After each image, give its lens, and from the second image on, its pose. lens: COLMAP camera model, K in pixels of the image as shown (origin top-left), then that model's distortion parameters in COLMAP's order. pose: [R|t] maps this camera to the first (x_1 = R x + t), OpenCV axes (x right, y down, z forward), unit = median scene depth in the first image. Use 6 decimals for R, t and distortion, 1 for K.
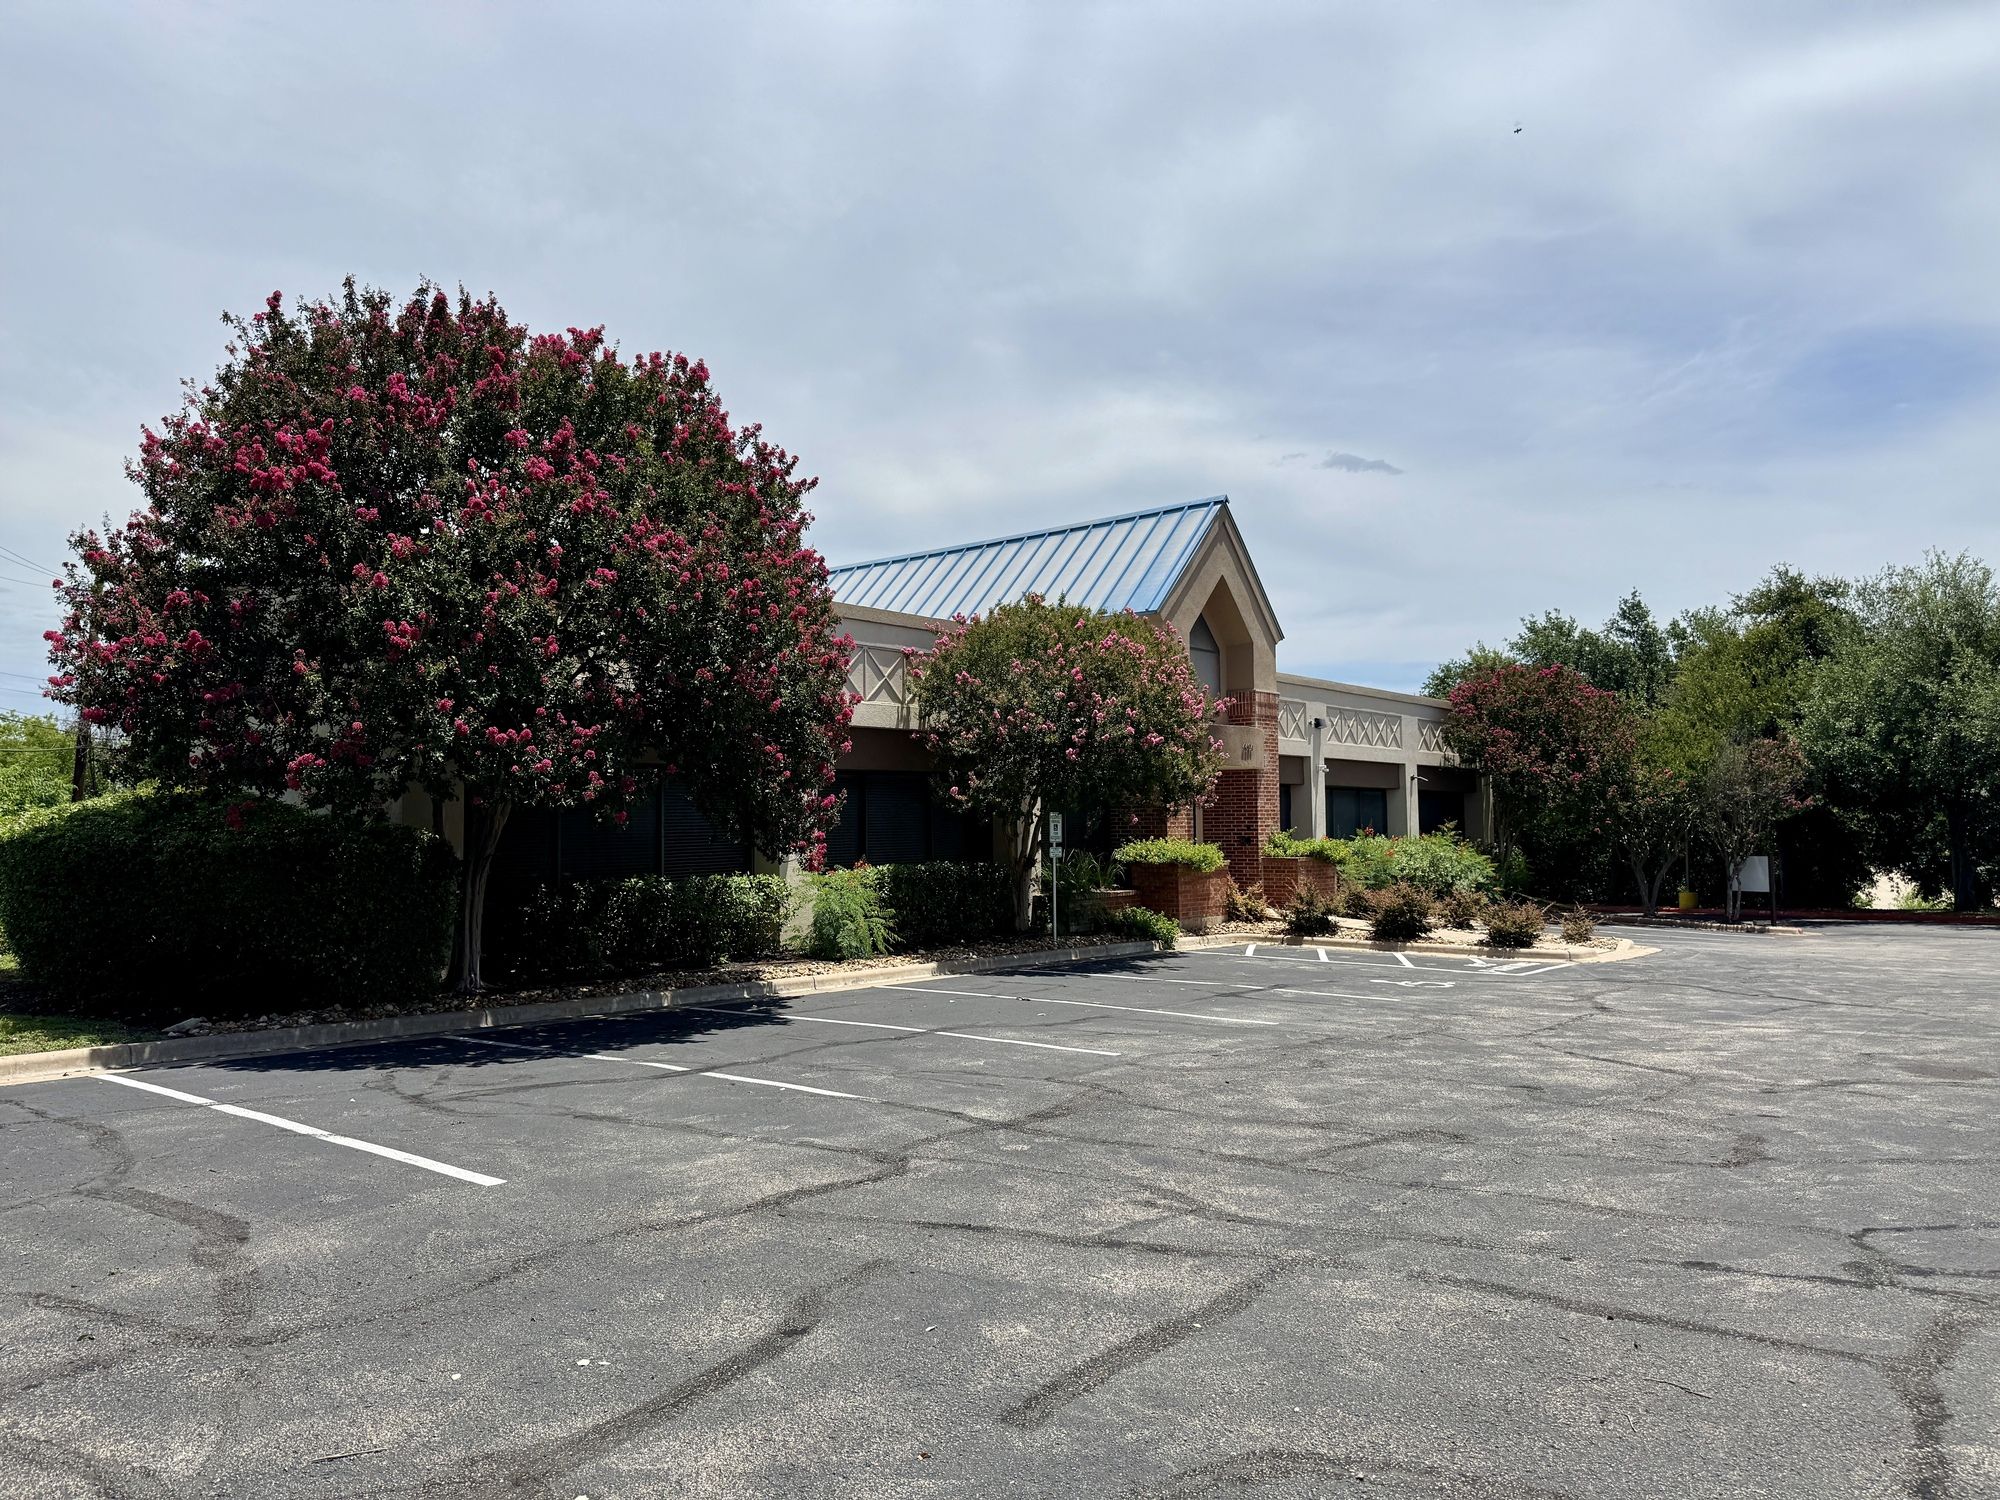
lens RADIAL K [[1406.7, 0, 994.5], [0, 1406.7, 757.8], [0, 0, 1]] dist [0.078234, -0.060043]
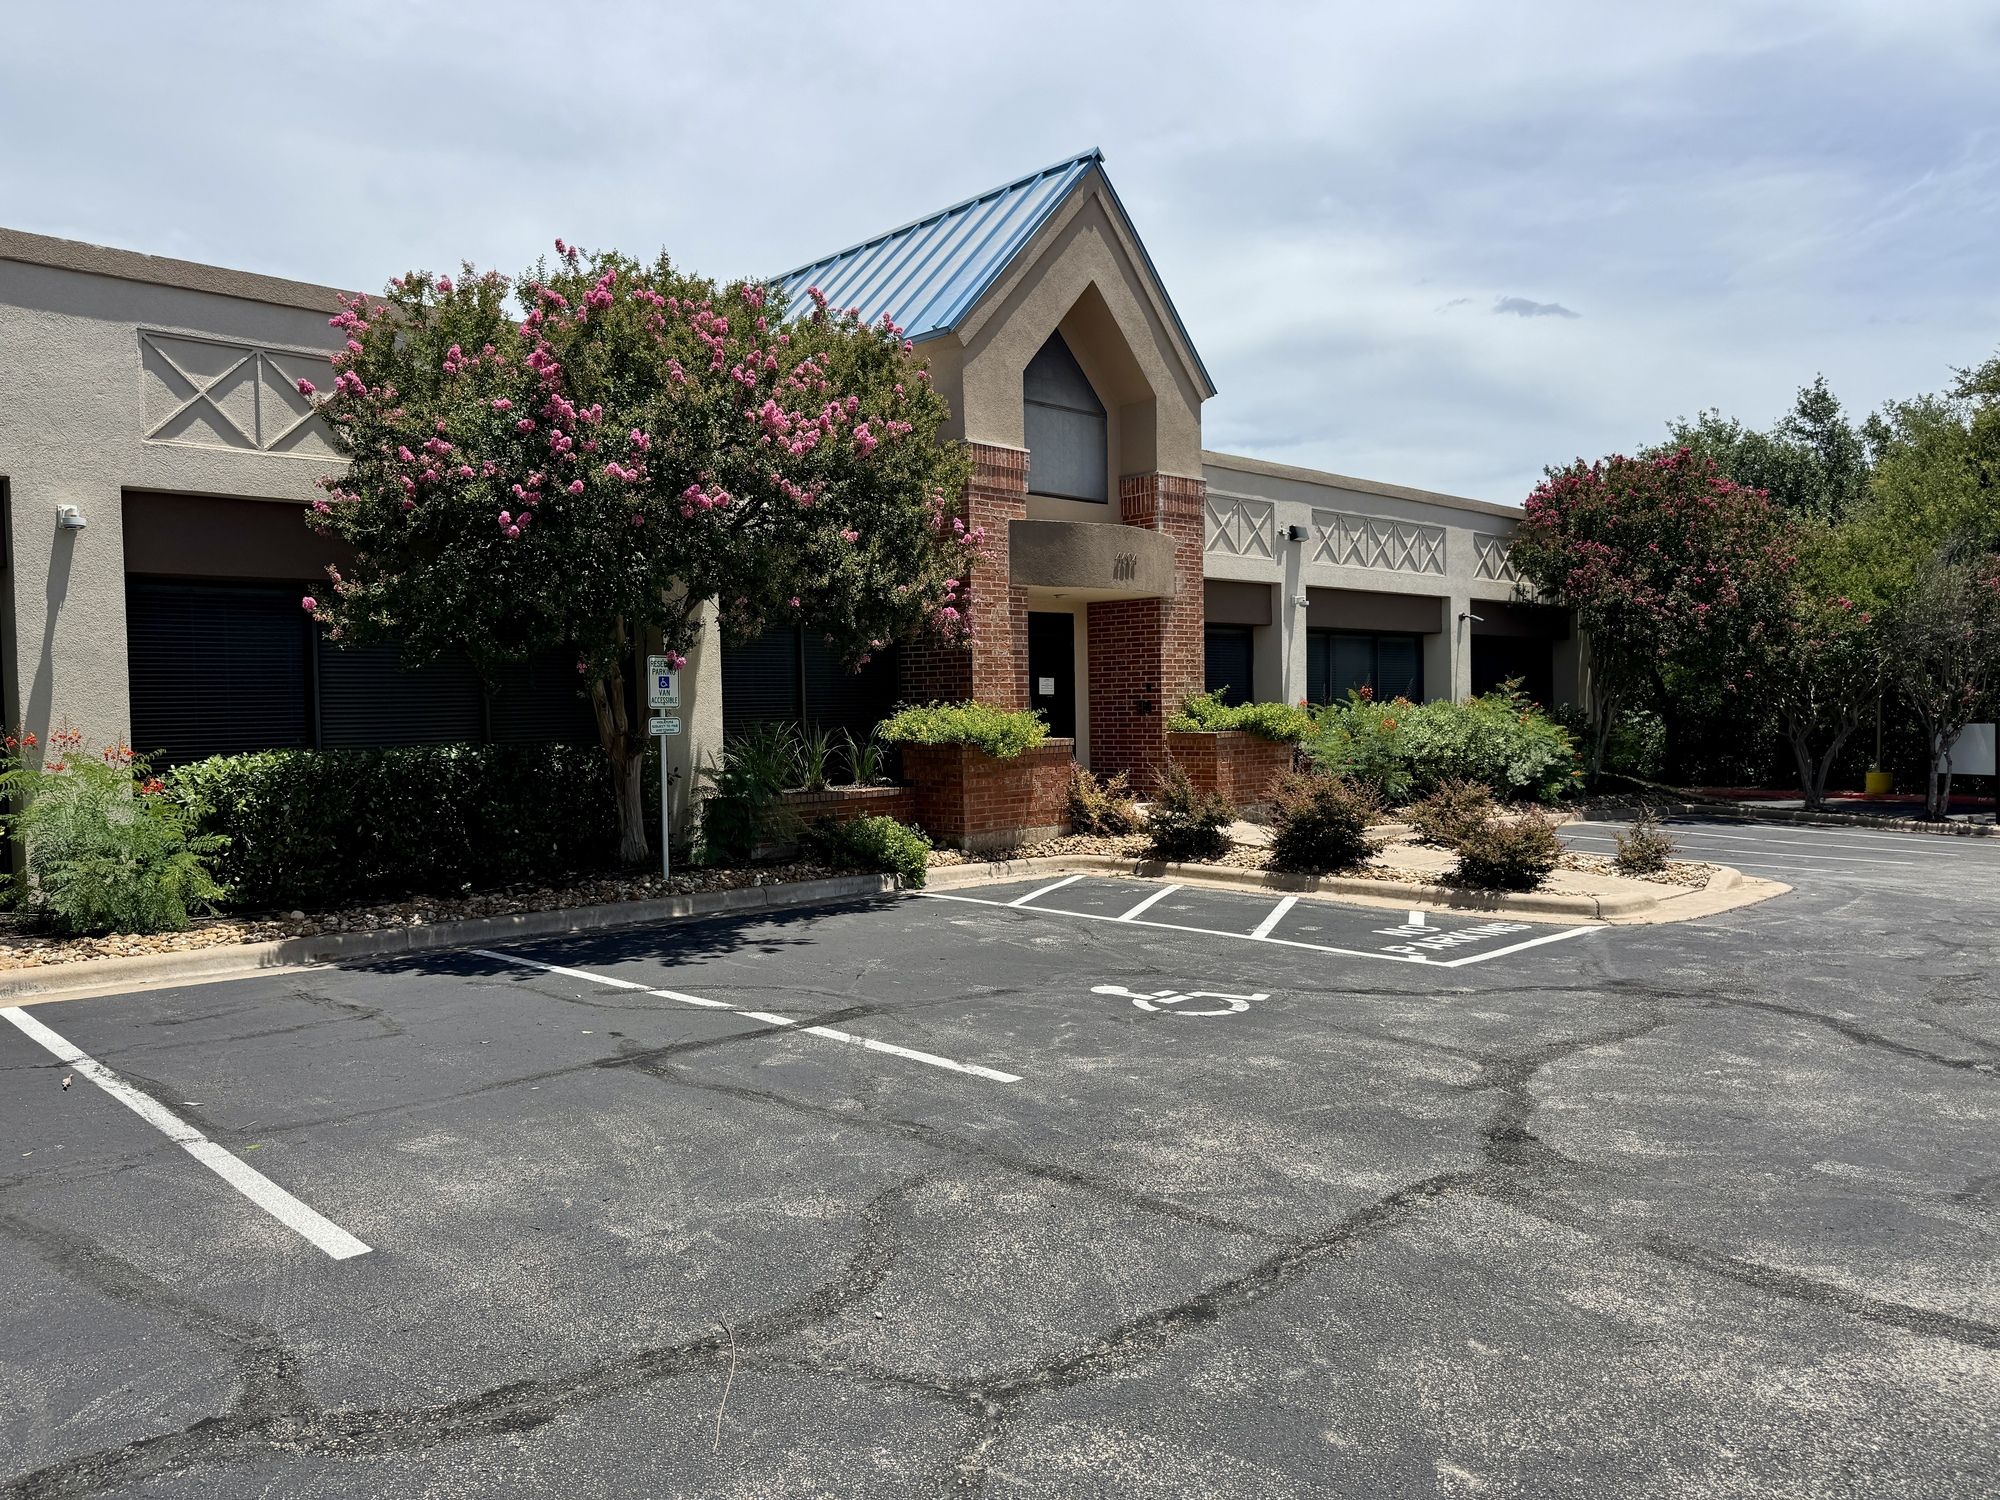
lens RADIAL K [[1406.7, 0, 1005.0], [0, 1406.7, 752.1], [0, 0, 1]] dist [0.078234, -0.060043]
pose [[0.994565, -0.007036, -0.103875, 0.146518], [0.015446, 0.996644, 0.080382, 0.021241], [0.102961, -0.081549, 0.991337, 0.278502]]
